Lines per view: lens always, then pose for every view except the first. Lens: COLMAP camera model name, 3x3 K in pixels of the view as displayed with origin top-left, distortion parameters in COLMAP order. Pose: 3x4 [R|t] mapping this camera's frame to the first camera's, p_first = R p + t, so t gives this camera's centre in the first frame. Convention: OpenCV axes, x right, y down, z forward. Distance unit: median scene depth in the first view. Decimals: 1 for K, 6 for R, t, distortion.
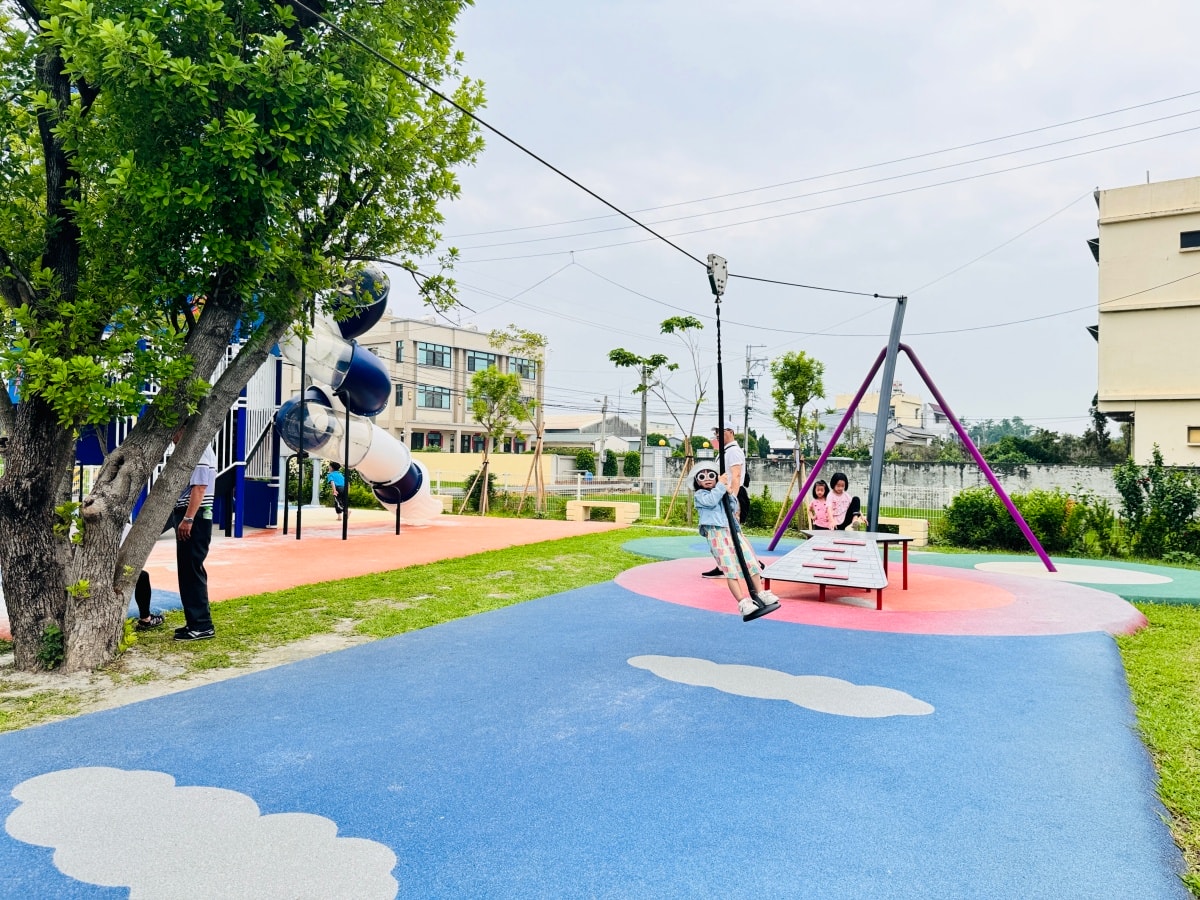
lens RADIAL K [[871.6, 0, 600.0], [0, 871.6, 450.0], [0, 0, 1]] dist [0.088084, -0.138249]
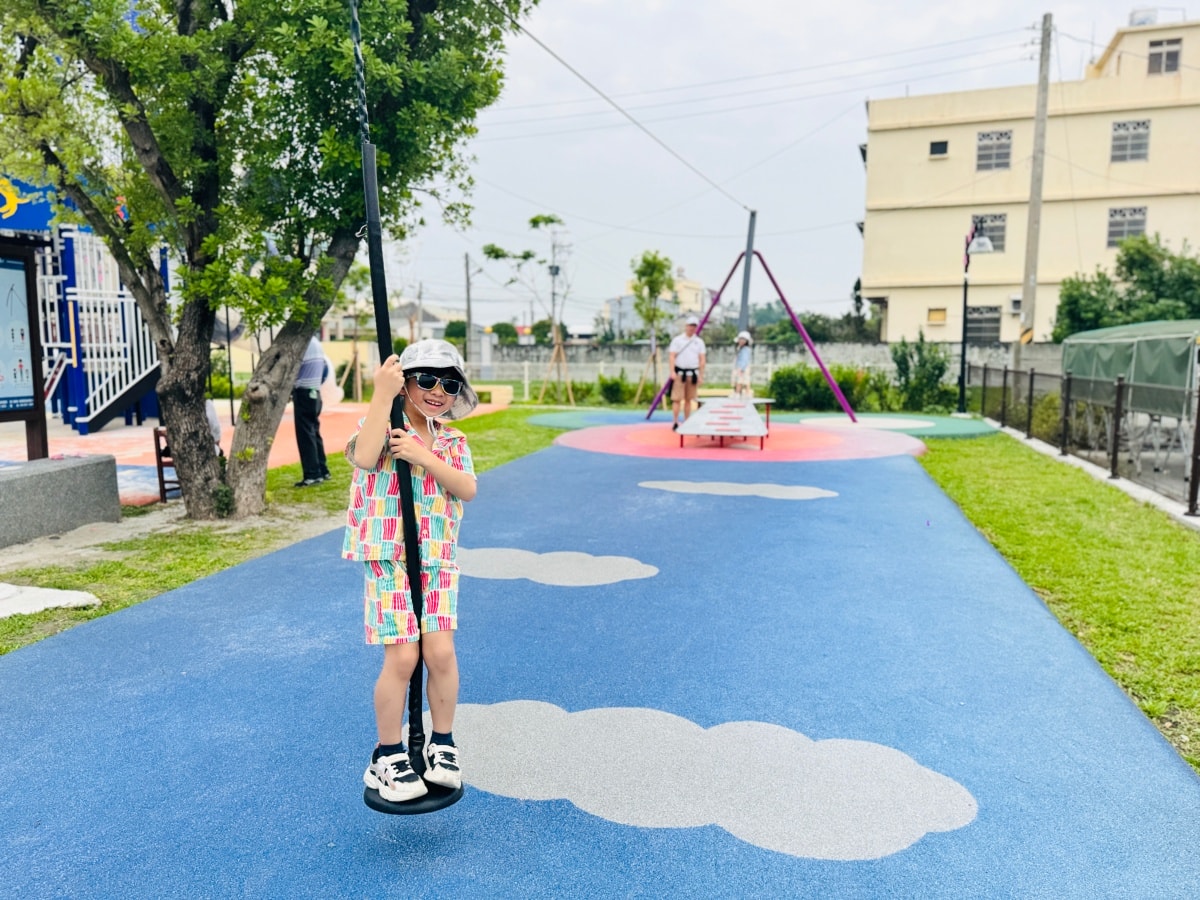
lens RADIAL K [[904.8, 0, 600.3], [0, 904.8, 493.3], [0, 0, 1]] dist [0.194905, -0.504976]
pose [[0.961643, -0.064546, 0.266601, -0.210164], [0.017844, 0.984583, 0.174007, -0.007358], [-0.273722, -0.162575, 0.947969, -0.212628]]
